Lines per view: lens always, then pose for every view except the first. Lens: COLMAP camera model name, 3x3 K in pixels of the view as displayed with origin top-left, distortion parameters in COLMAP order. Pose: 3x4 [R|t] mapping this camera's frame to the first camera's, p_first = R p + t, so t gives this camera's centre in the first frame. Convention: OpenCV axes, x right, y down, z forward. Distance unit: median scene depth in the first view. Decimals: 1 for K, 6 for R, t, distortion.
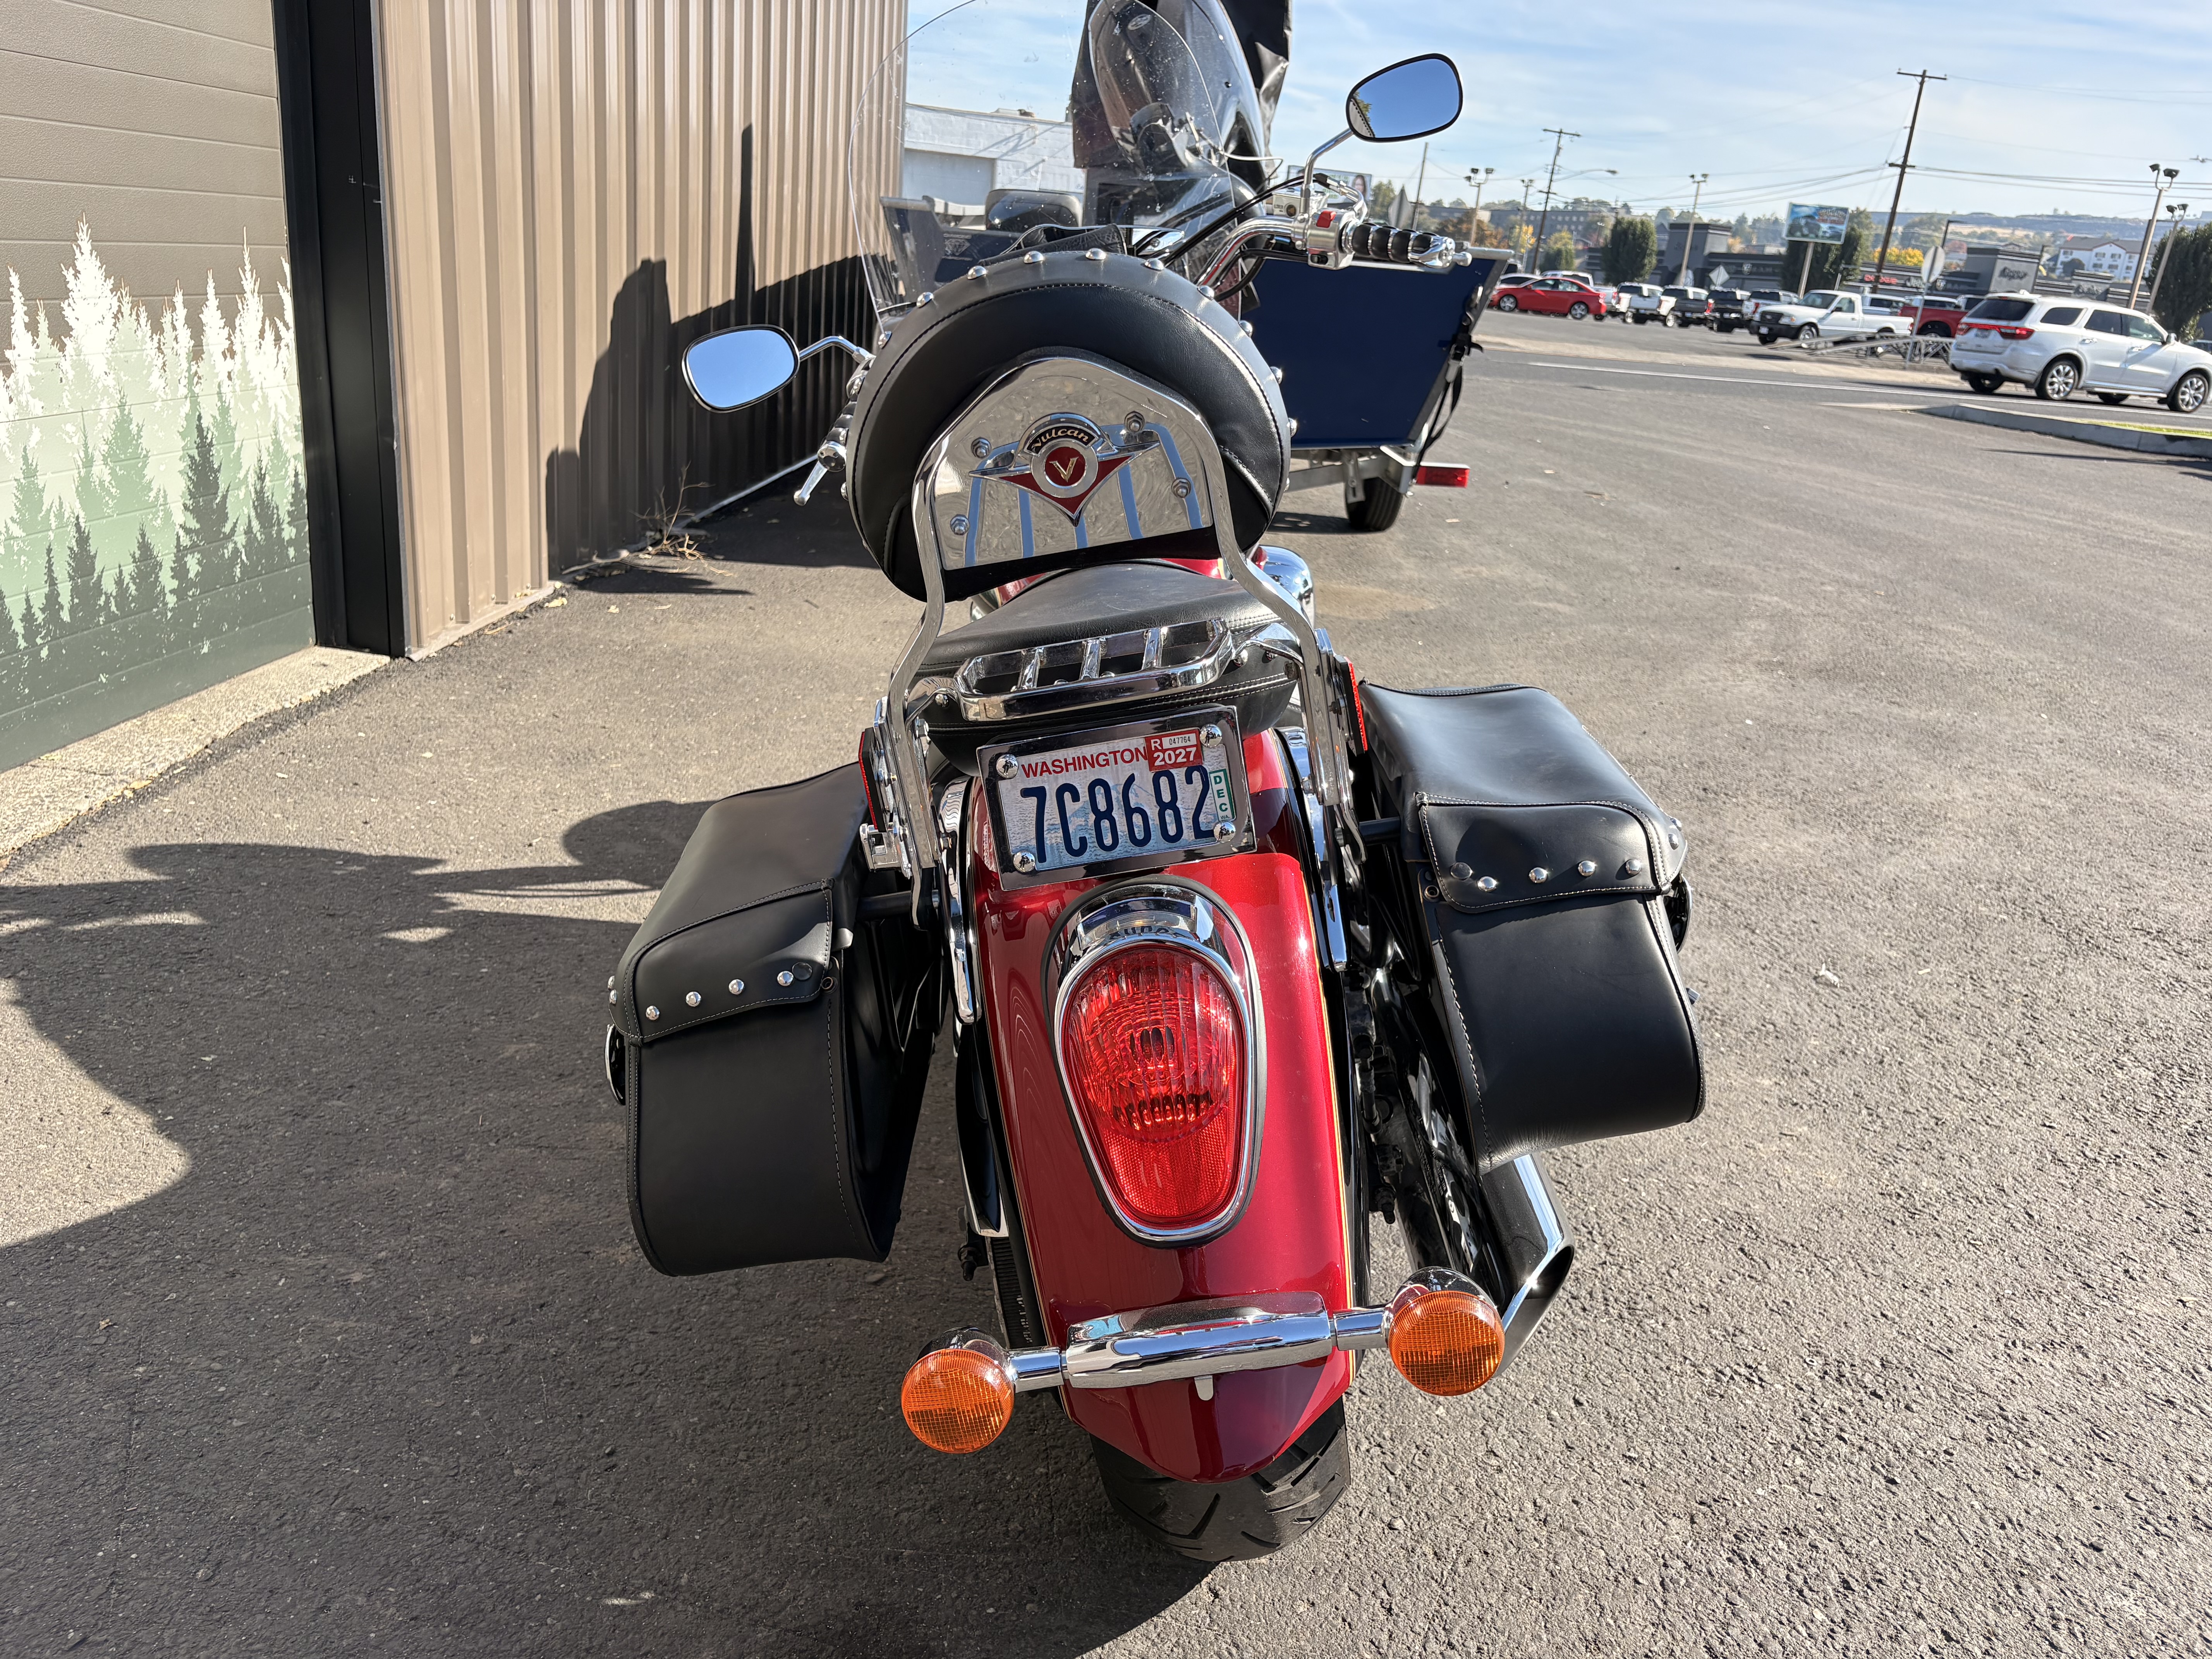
lens RADIAL K [[1671.5, 0, 1101.4], [0, 1671.5, 829.7], [0, 0, 1]] dist [0.026566, -0.010330]
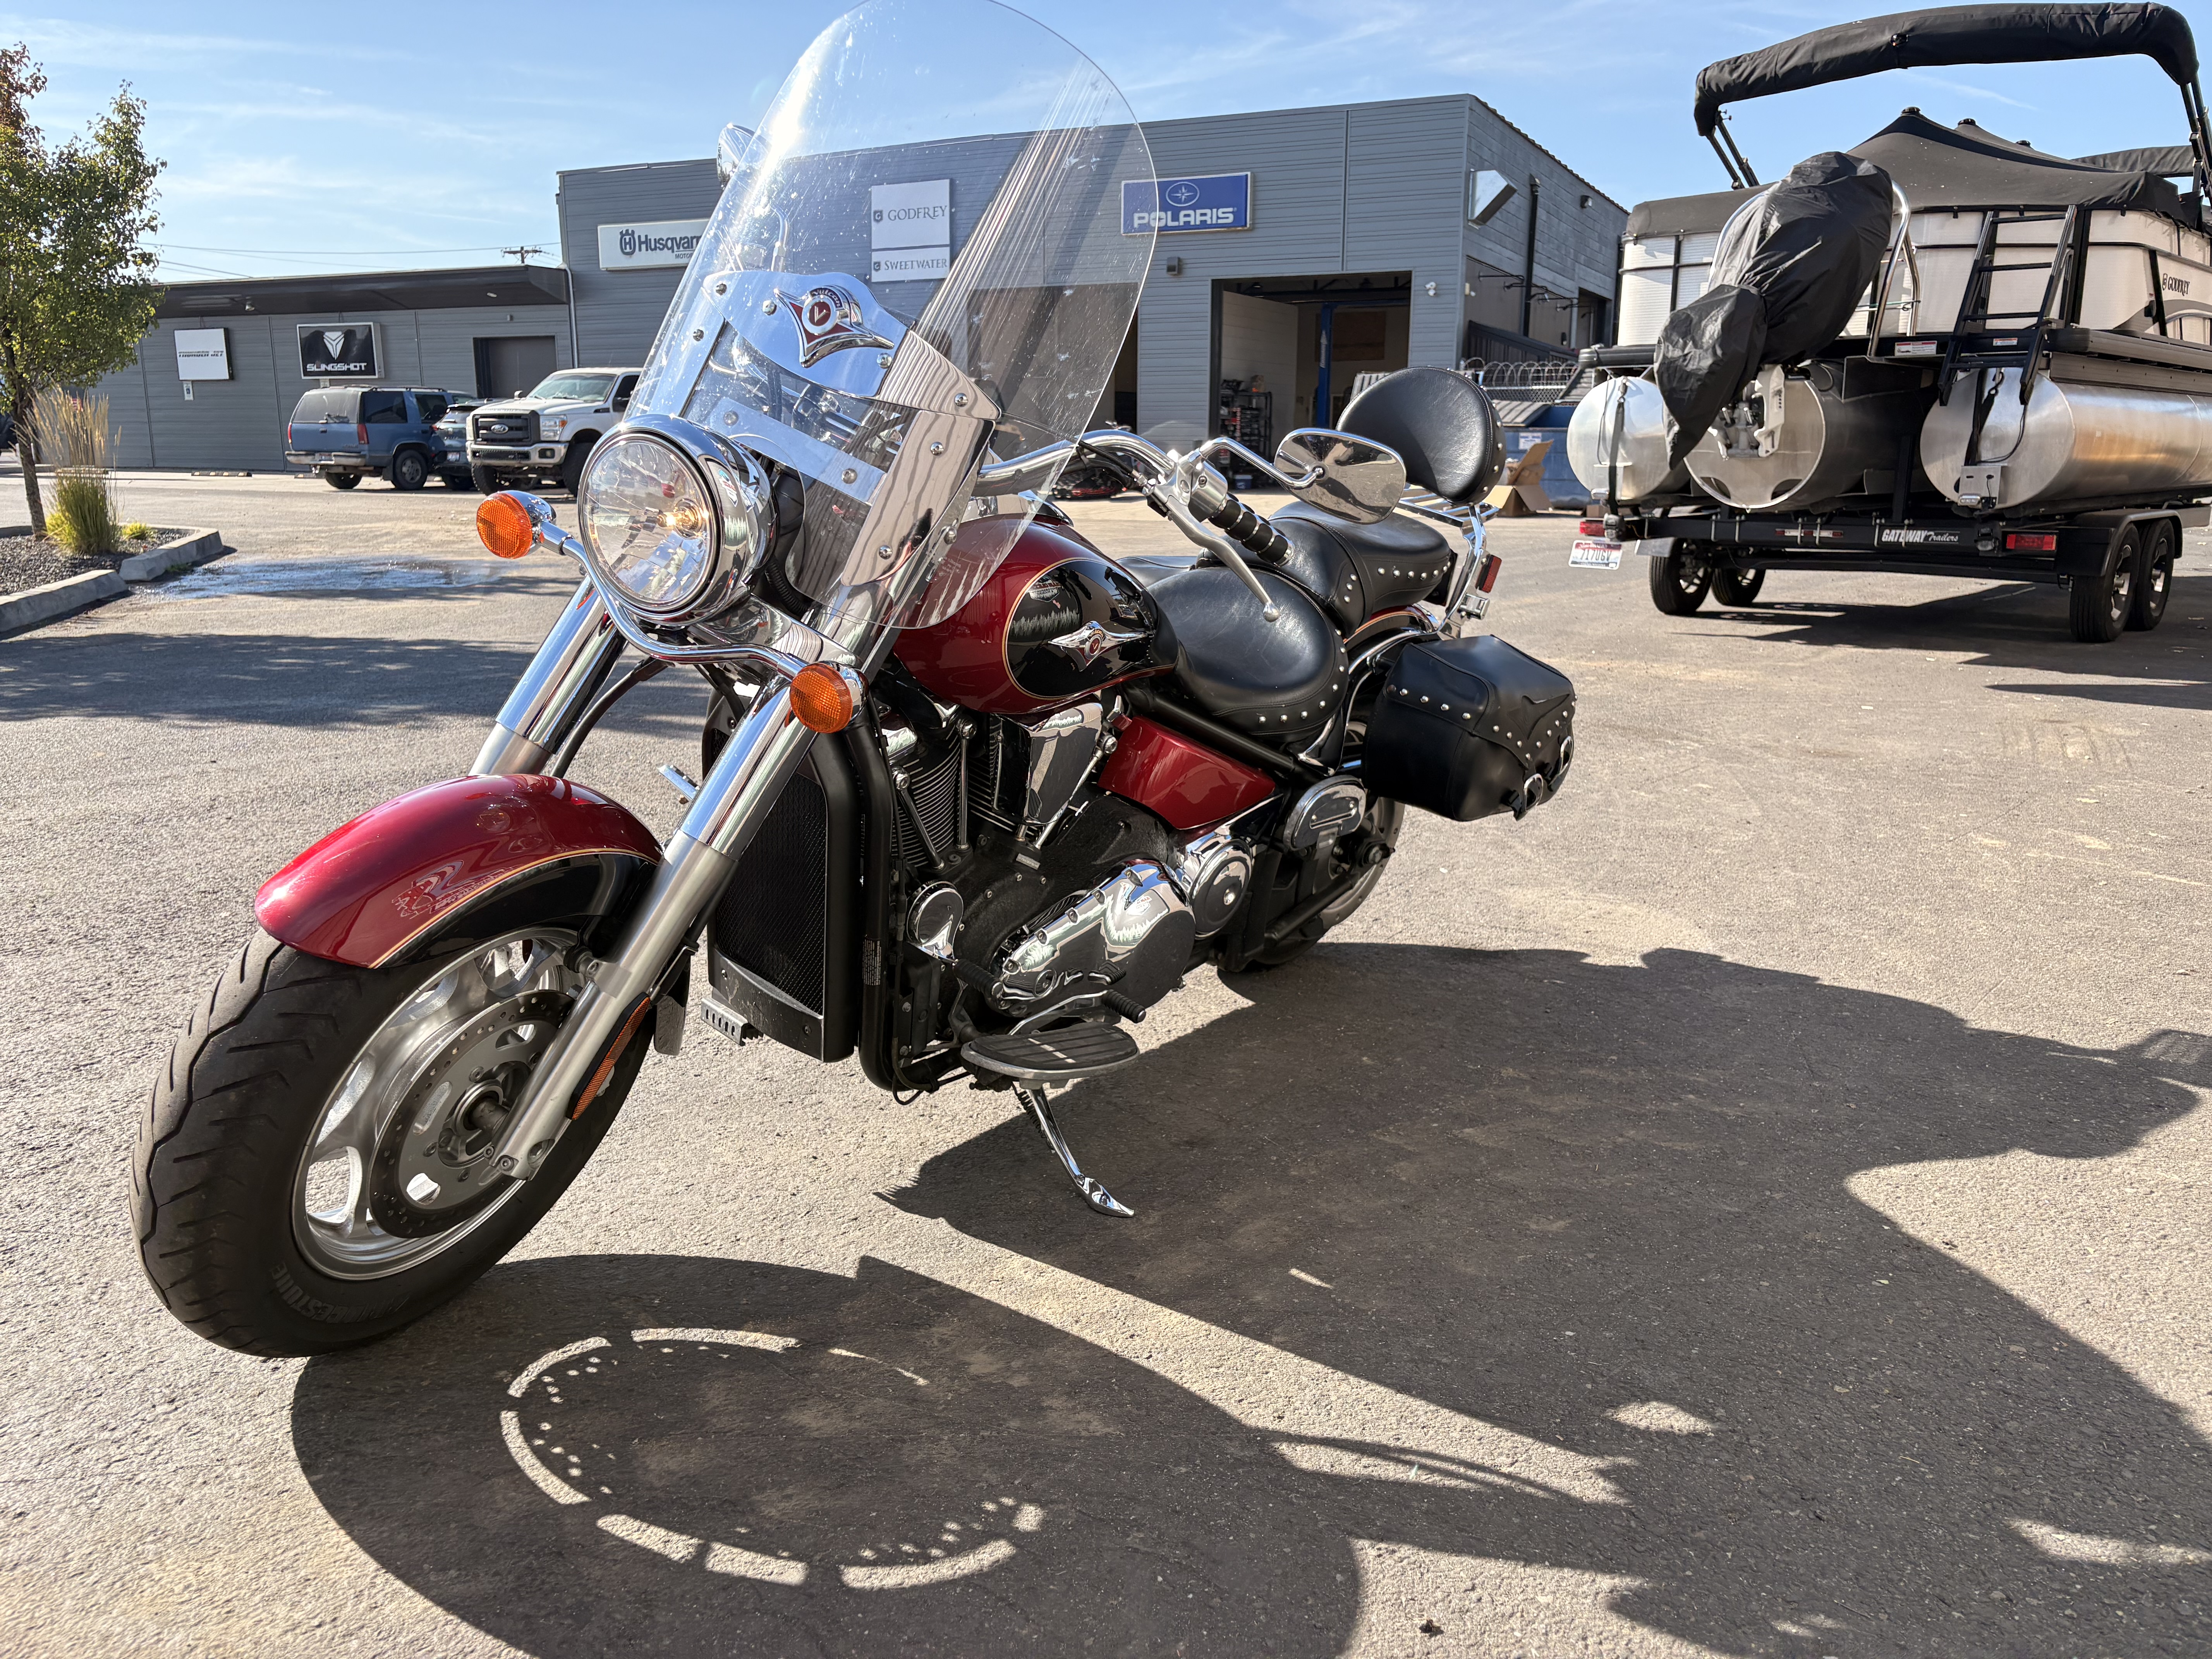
lens RADIAL K [[1671.5, 0, 1115.8], [0, 1671.5, 829.1], [0, 0, 1]] dist [0.026566, -0.010330]
pose [[-0.787005, -0.227032, 0.573655, -0.235176], [0.124461, 0.852286, 0.508053, -0.203531], [-0.604262, 0.471238, -0.642497, 0.600848]]
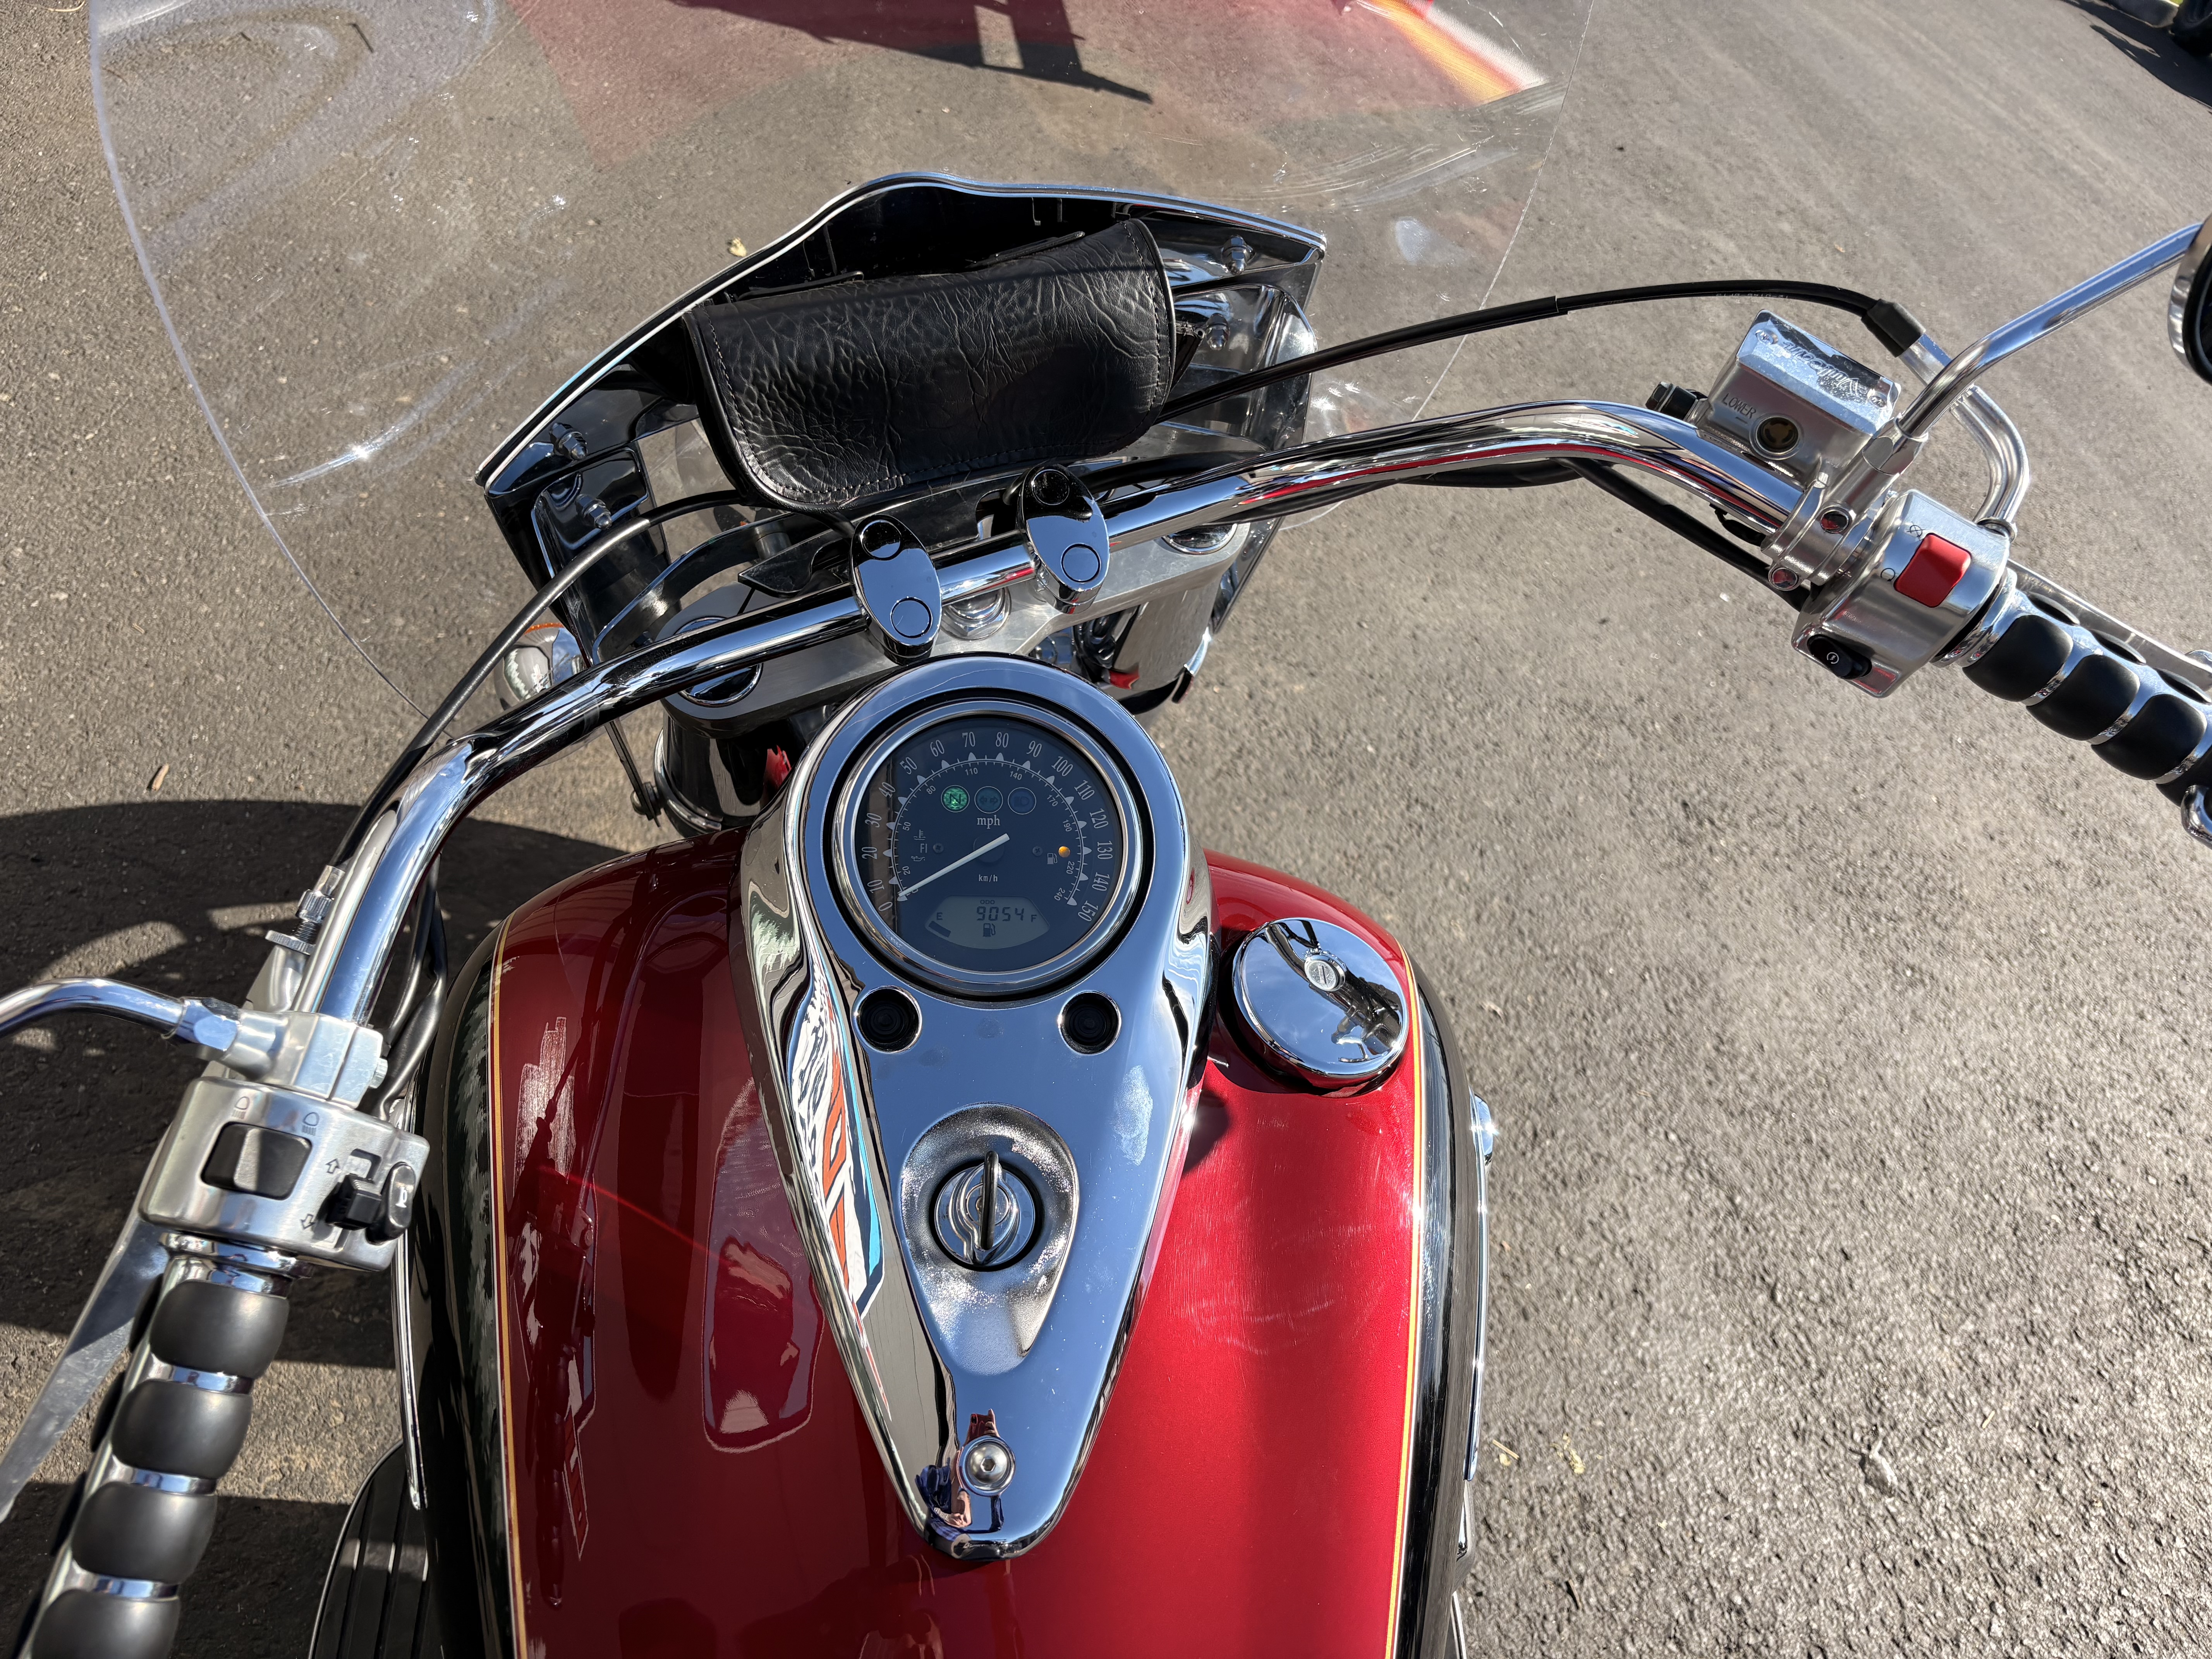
lens RADIAL K [[1671.5, 0, 1097.2], [0, 1671.5, 838.7], [0, 0, 1]] dist [0.026566, -0.010330]
pose [[0.959309, 0.148813, 0.239960, -0.024922], [-0.236786, 0.886937, 0.396580, -0.151529], [-0.153813, -0.437262, 0.886083, 0.275518]]
